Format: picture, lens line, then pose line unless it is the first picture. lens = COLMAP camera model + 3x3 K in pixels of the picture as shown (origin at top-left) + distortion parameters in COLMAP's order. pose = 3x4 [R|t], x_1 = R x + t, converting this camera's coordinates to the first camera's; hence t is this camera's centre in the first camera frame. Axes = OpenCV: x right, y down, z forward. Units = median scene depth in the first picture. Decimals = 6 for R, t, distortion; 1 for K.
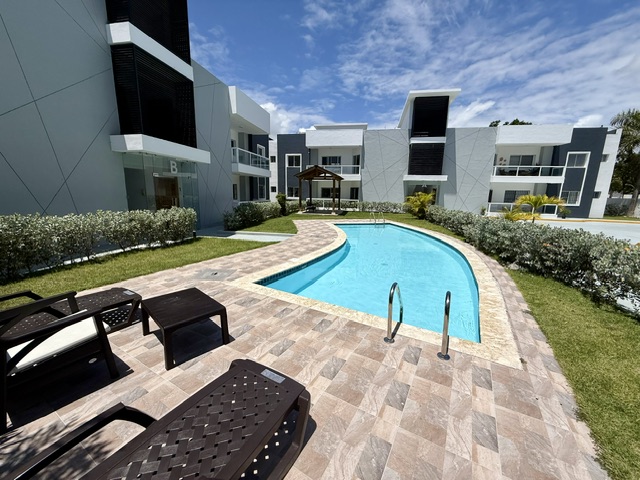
lens RADIAL K [[254.8, 0, 319.7], [0, 254.8, 240.7], [0, 0, 1]] dist [-0.000659, -0.000684]
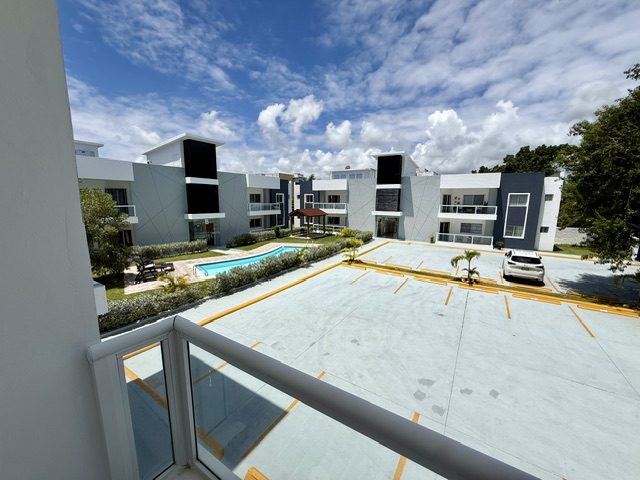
lens RADIAL K [[254.8, 0, 319.5], [0, 254.8, 240.0], [0, 0, 1]] dist [-0.000659, -0.000684]
pose [[0.930403, 0.046355, -0.363595, 0.592744], [-0.060472, 0.997790, -0.027531, -0.045793], [0.361515, 0.047603, 0.931150, -0.399891]]
